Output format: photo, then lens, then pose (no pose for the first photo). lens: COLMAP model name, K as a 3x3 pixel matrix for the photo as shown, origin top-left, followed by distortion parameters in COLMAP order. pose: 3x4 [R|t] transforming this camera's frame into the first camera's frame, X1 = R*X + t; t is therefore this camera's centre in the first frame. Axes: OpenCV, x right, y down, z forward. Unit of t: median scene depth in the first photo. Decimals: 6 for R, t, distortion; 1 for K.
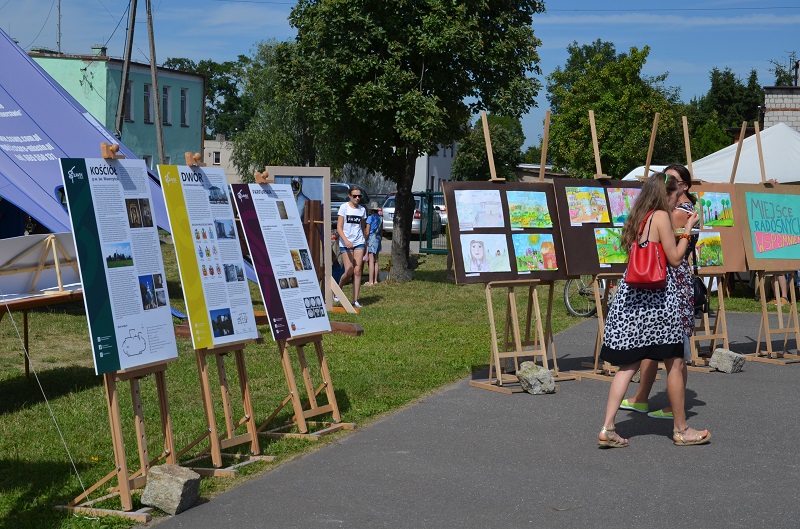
lens RADIAL K [[1371.9, 0, 399.9], [0, 1371.9, 264.9], [0, 0, 1]] dist [0.049117, 0.000000]
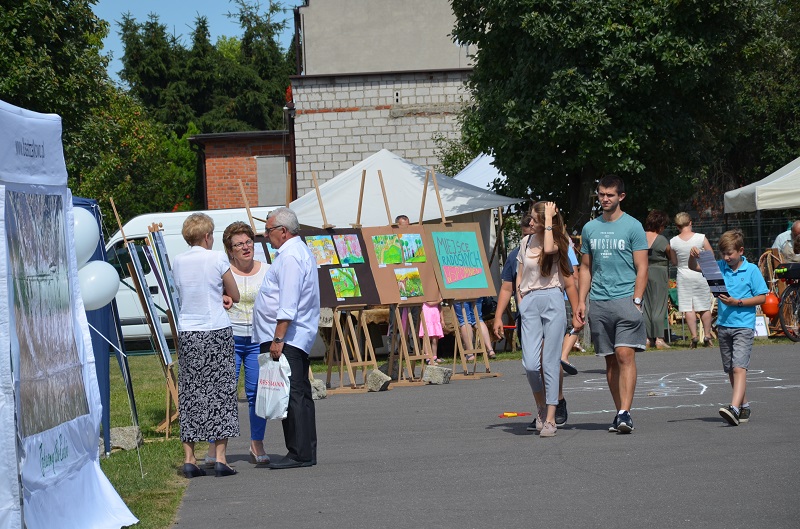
lens RADIAL K [[3615.8, 0, 400.2], [0, 3615.8, 264.5], [0, 0, 1]] dist [0.091289, 0.000000]
pose [[0.941754, -0.072330, 0.328434, -0.474786], [0.091442, 0.994877, -0.043102, 0.063003], [-0.323634, 0.070624, 0.943543, -1.134577]]
